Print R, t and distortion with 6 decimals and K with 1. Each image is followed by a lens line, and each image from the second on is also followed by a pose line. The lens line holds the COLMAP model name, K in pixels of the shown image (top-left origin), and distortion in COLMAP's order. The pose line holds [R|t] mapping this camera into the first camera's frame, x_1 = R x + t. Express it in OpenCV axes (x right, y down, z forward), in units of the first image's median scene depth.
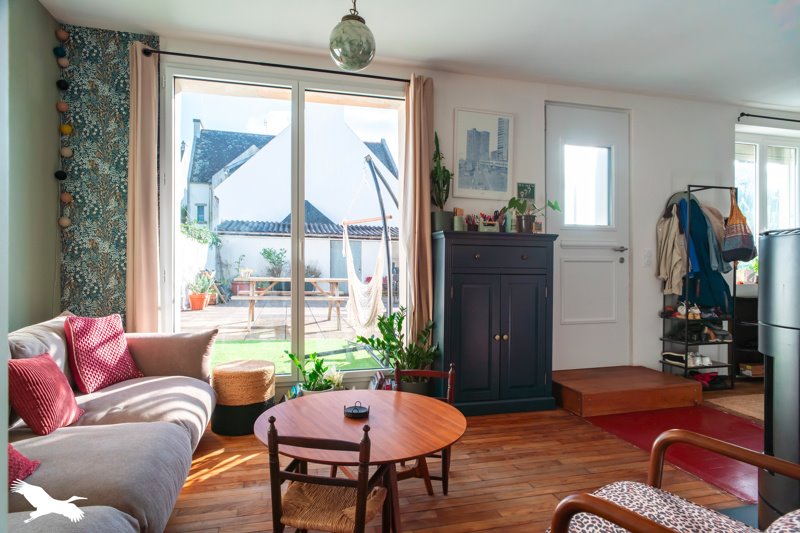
lens RADIAL K [[441.3, 0, 400.0], [0, 441.3, 266.5], [0, 0, 1]] dist [-0.013744, 0.002200]
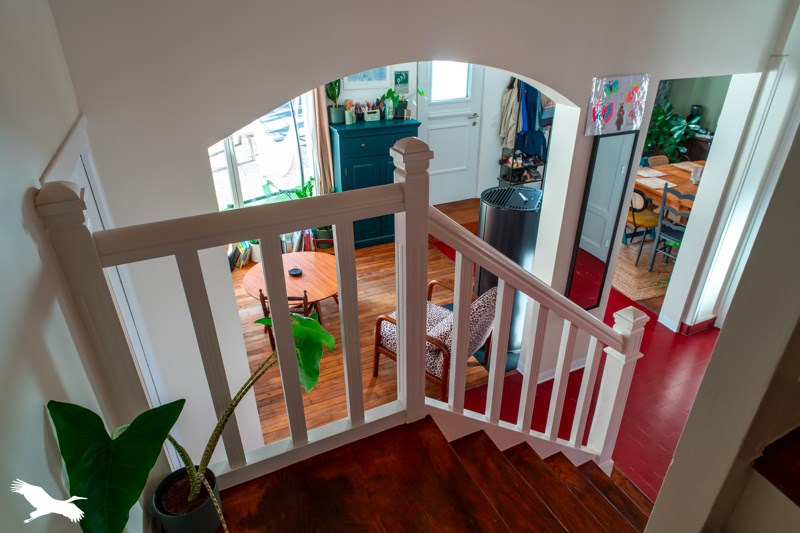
lens RADIAL K [[441.3, 0, 400.0], [0, 441.3, 266.5], [0, 0, 1]] dist [-0.013744, 0.002200]
pose [[0.979246, -0.093099, 0.180030, 0.001943], [0.001156, 0.890809, 0.454376, -0.248821], [-0.202674, -0.444738, 0.872428, -0.331236]]
